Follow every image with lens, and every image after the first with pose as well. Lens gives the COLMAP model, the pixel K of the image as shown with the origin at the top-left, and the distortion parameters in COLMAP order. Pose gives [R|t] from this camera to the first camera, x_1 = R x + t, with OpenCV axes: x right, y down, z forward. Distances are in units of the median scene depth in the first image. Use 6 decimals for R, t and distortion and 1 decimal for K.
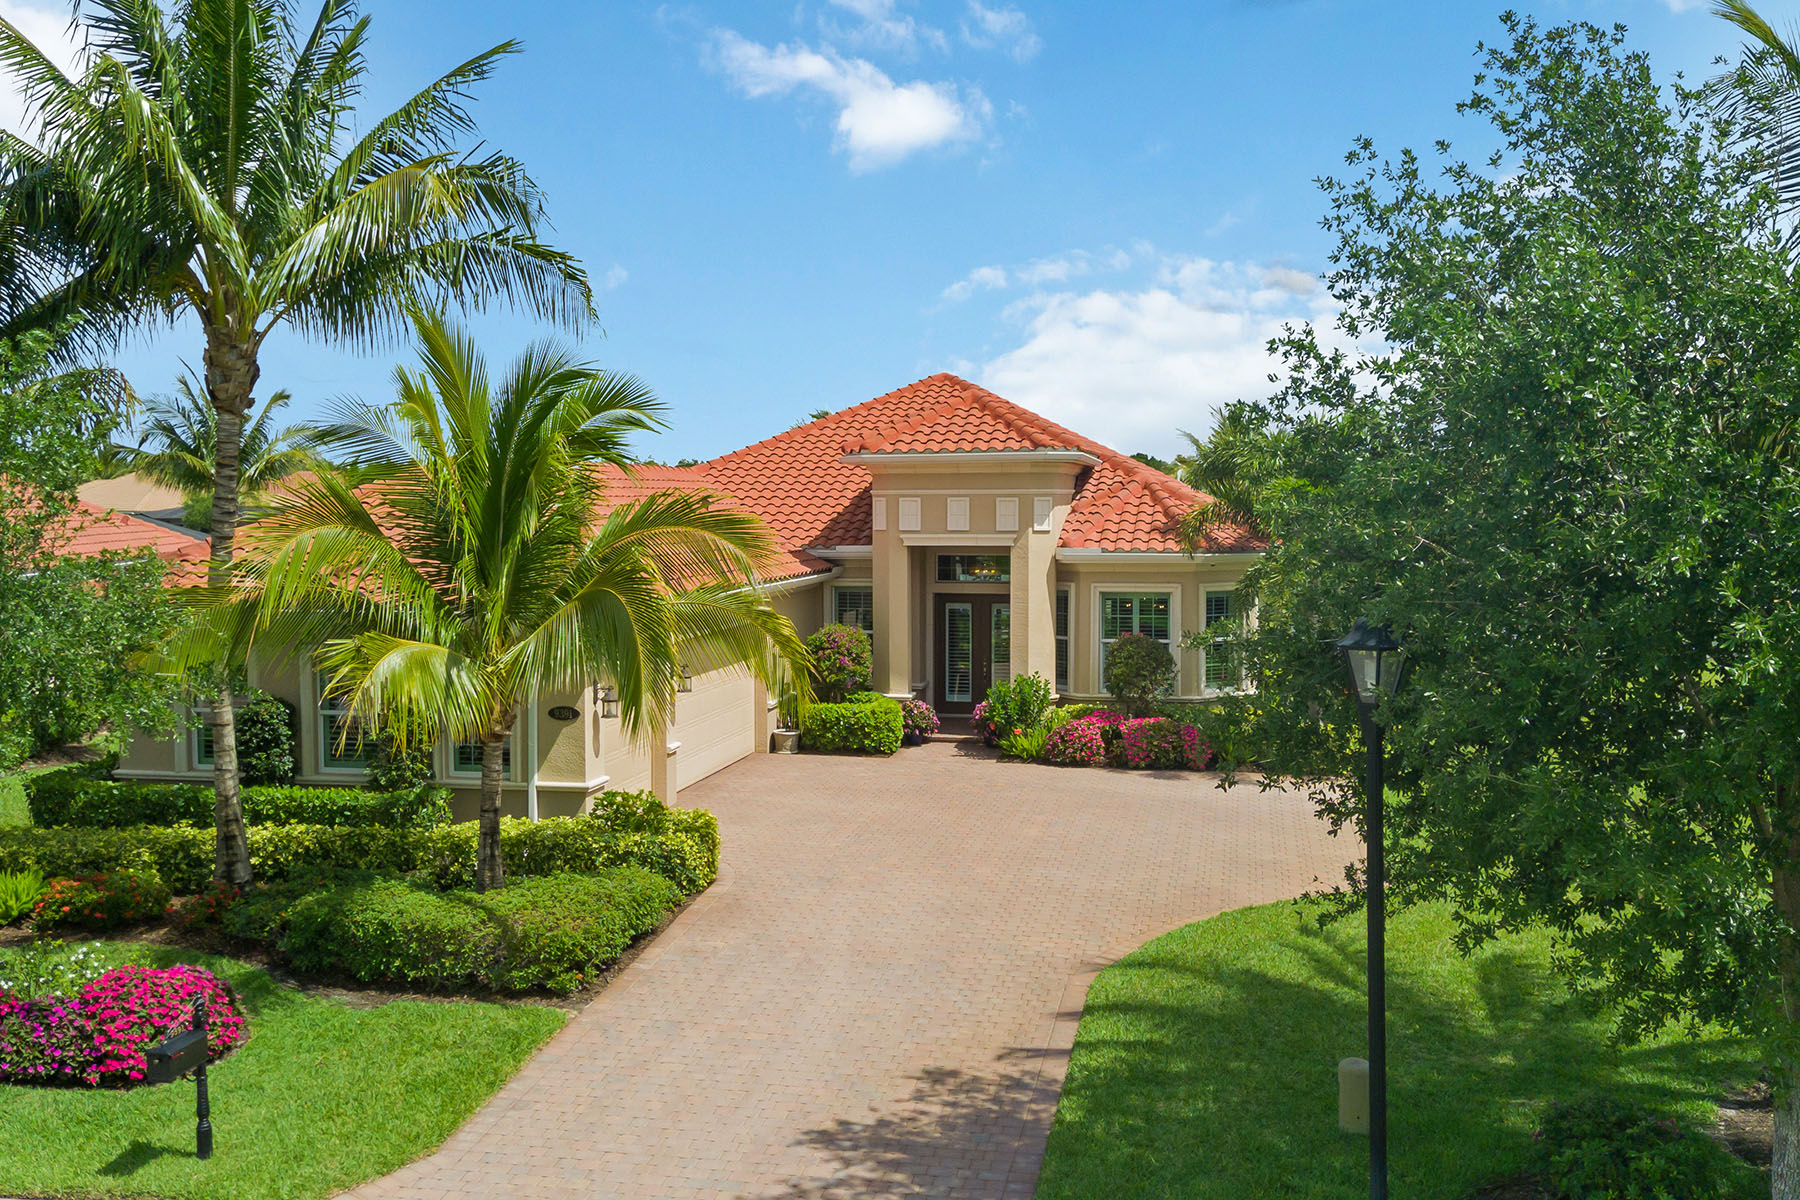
lens RADIAL K [[1536.5, 0, 900.0], [0, 1536.5, 600.0], [0, 0, 1]] dist [0.030354, -0.018661]
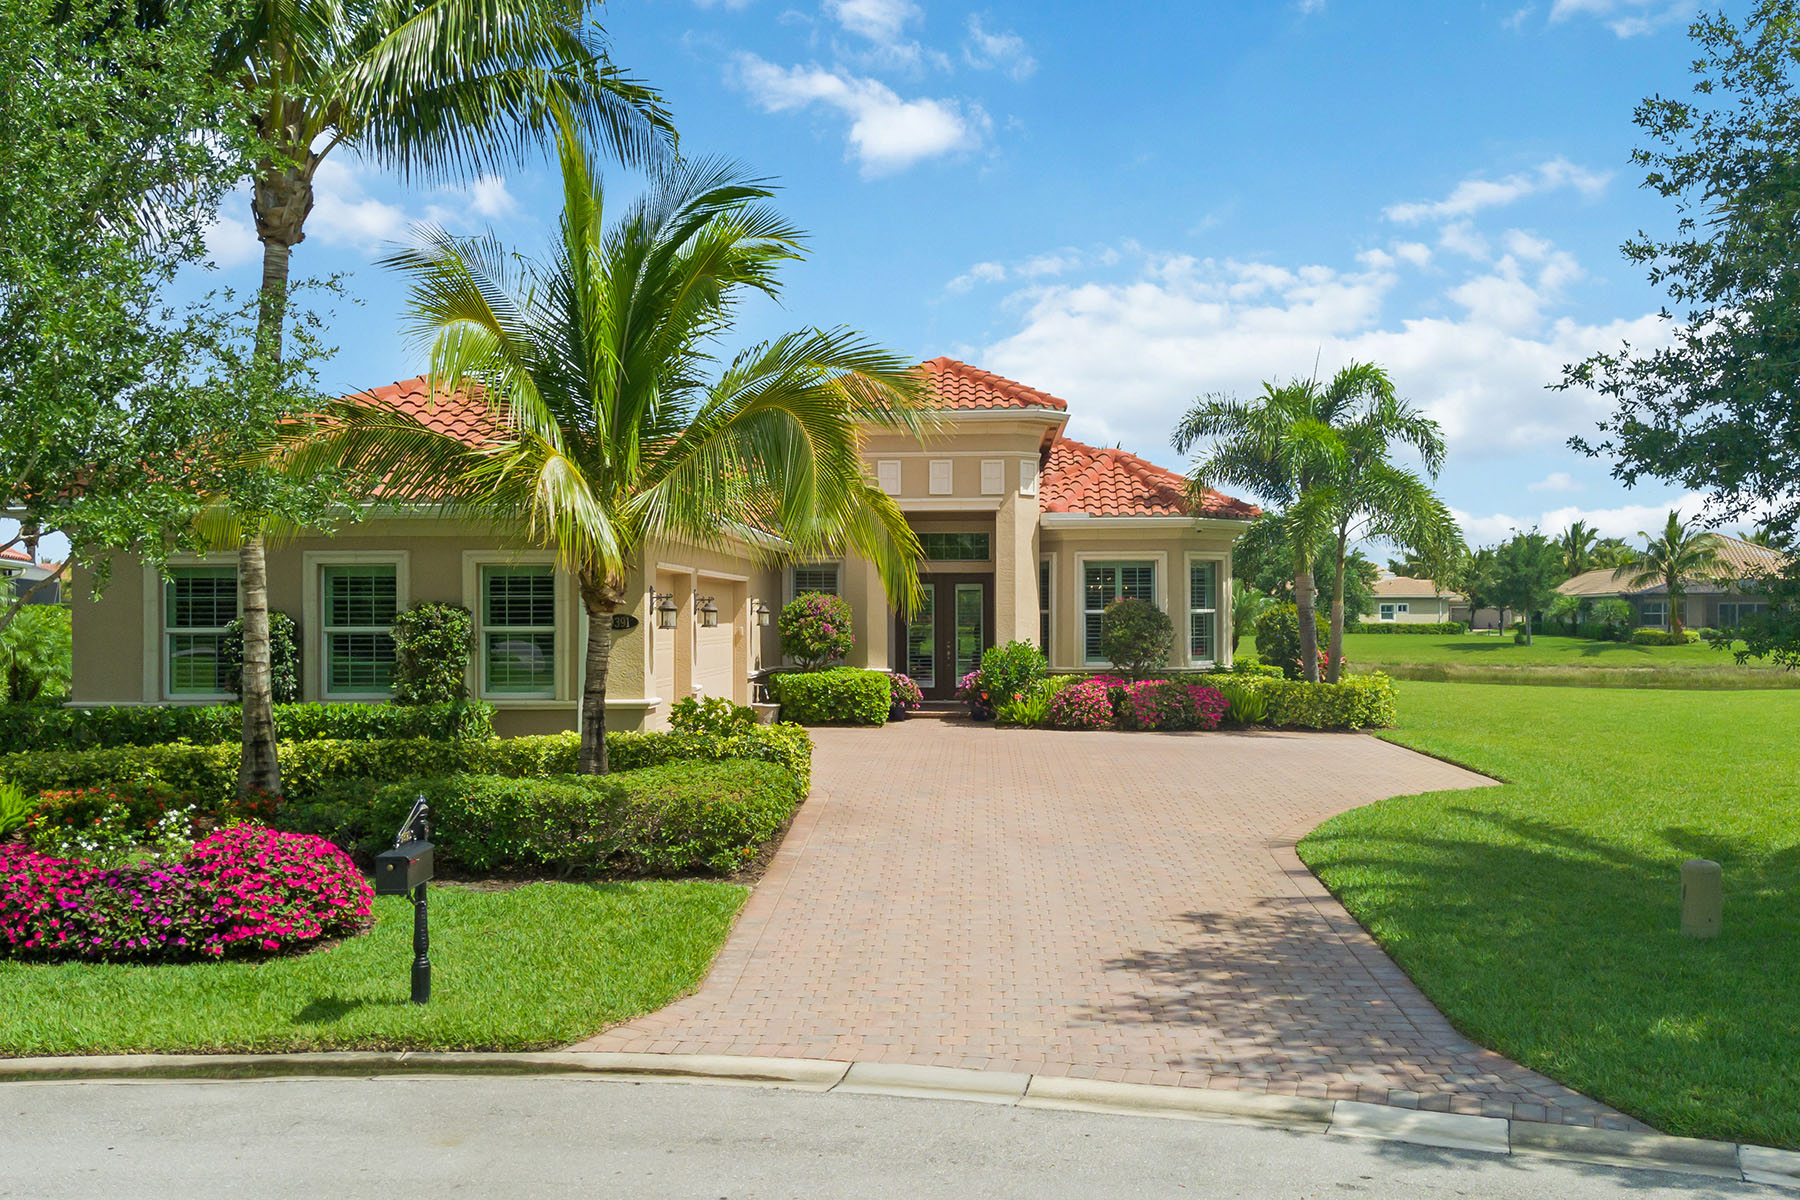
lens RADIAL K [[1552.2, 0, 900.0], [0, 1552.2, 600.0], [0, 0, 1]] dist [0.039940, -0.002334]
pose [[0.989328, -0.001125, 0.145698, -0.182168], [0.010527, 0.997909, -0.063775, 0.116157], [-0.145322, 0.064628, 0.987271, 0.078346]]
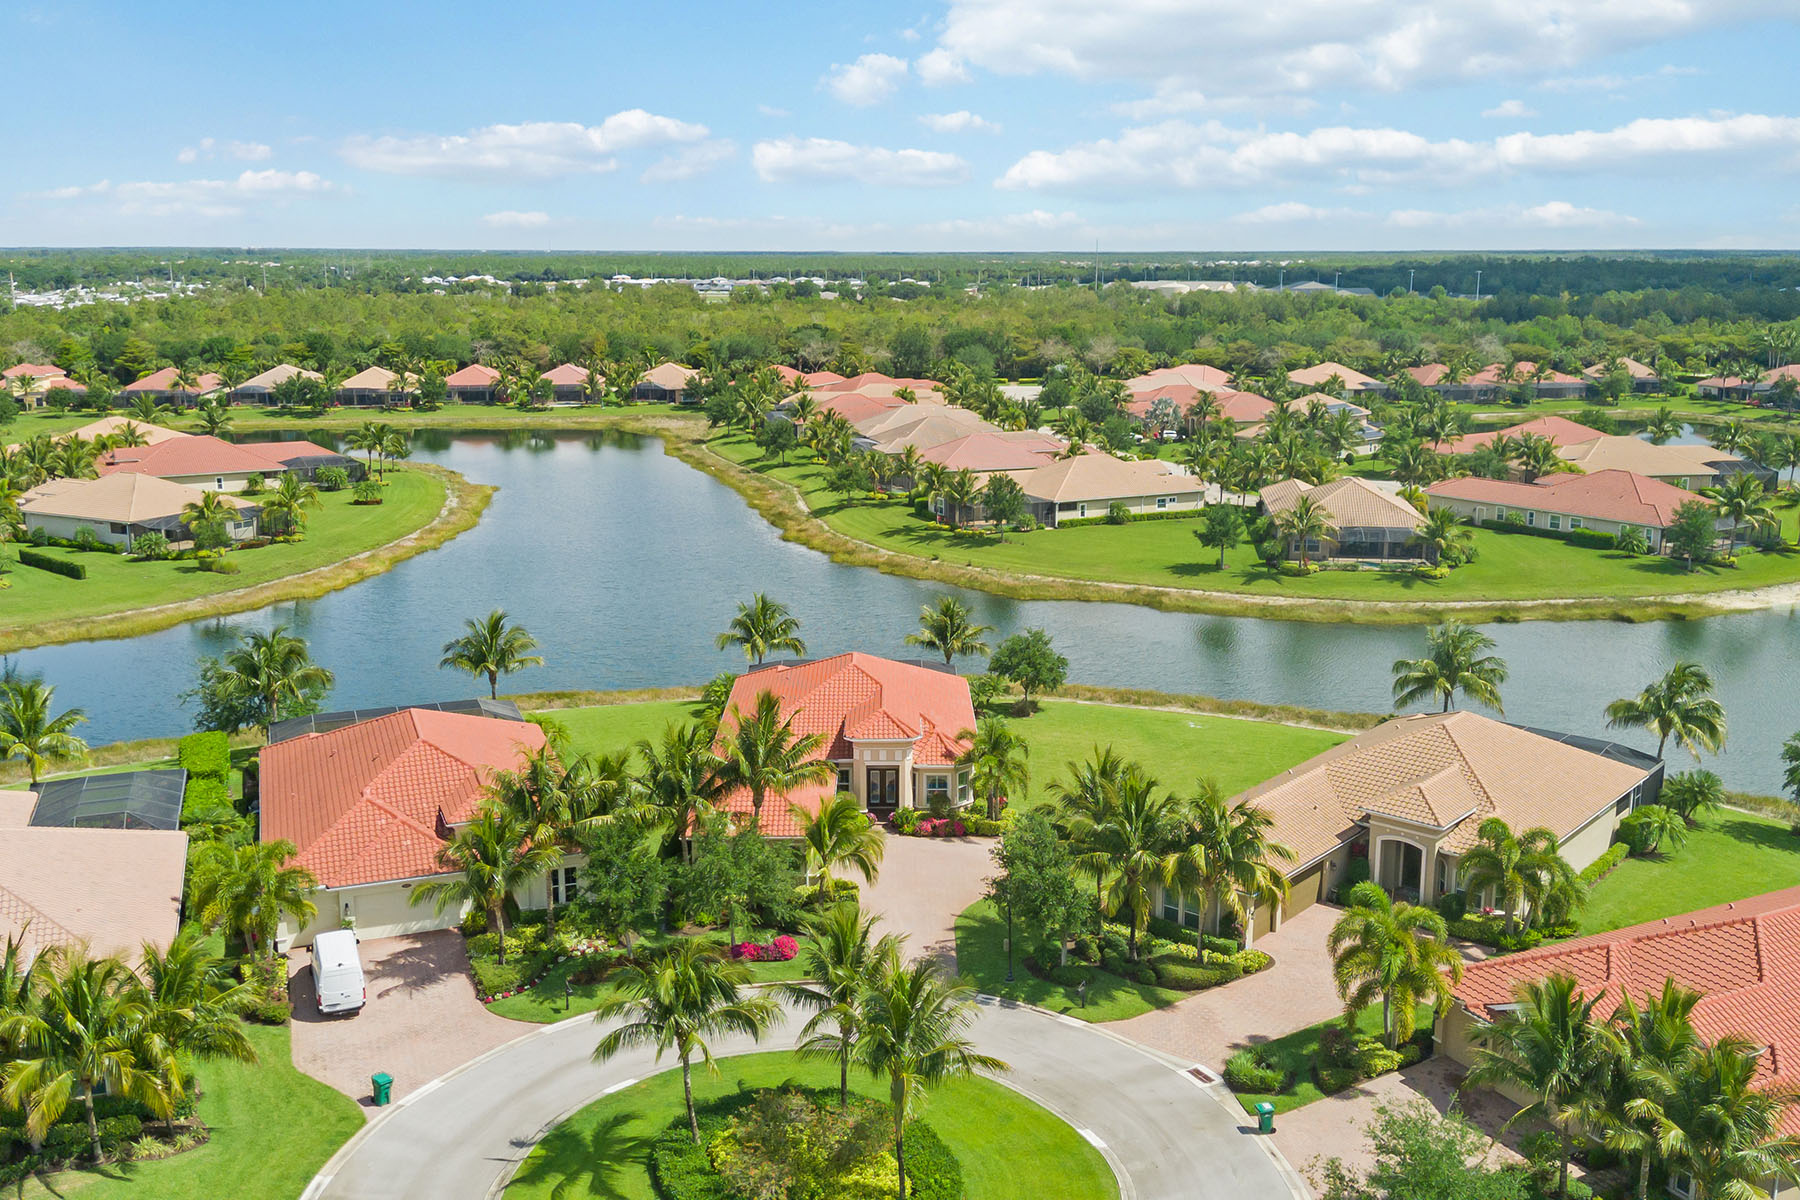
lens RADIAL K [[1536.5, 0, 900.0], [0, 1536.5, 600.0], [0, 0, 1]] dist [0.030354, -0.018661]
pose [[0.978718, -0.040731, 0.201128, -0.778891], [0.010619, 0.988843, 0.148582, -1.191827], [-0.204936, -0.143284, 0.968231, -2.858705]]
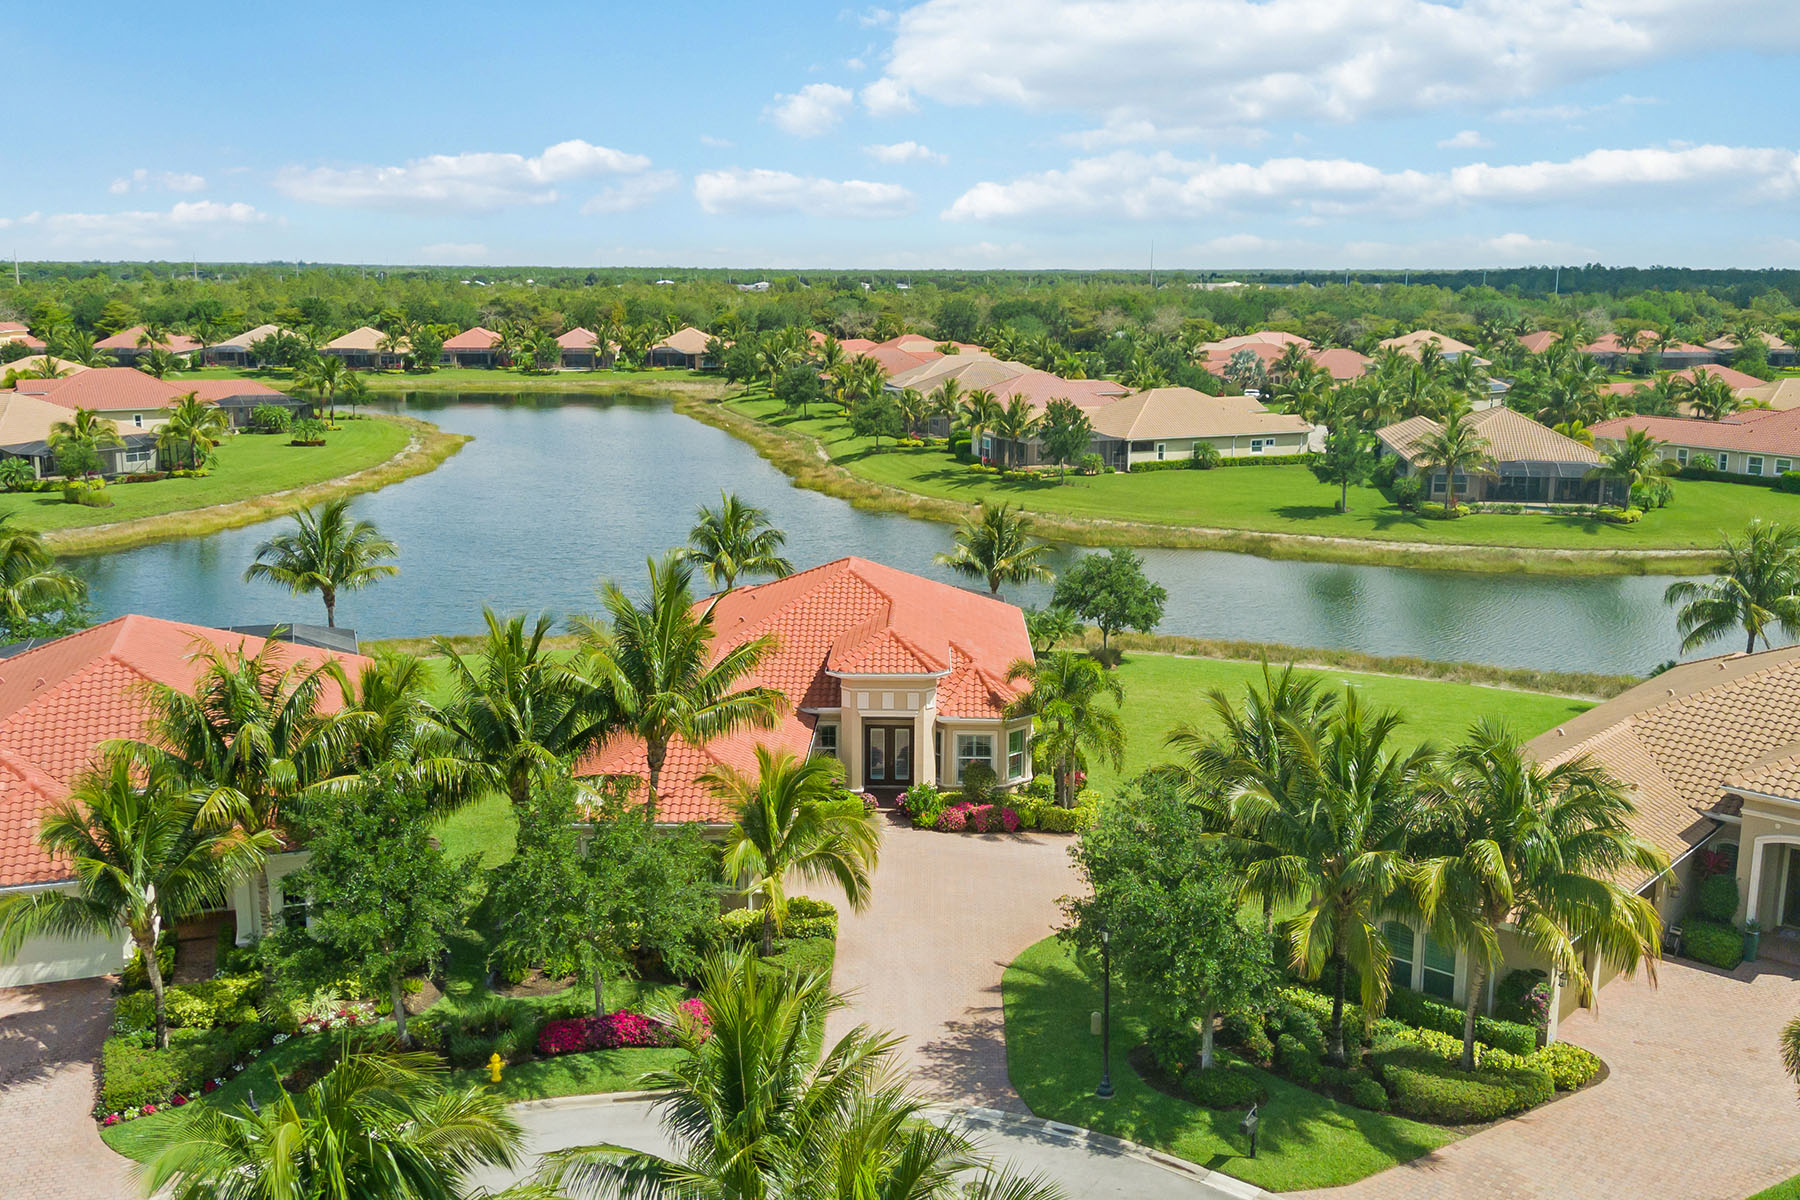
lens RADIAL K [[1536.5, 0, 900.0], [0, 1536.5, 600.0], [0, 0, 1]] dist [0.030354, -0.018661]
pose [[0.984700, -0.029241, 0.171787, -0.398989], [0.005790, 0.990766, 0.135459, -0.639447], [-0.174162, -0.132392, 0.975777, -1.282848]]
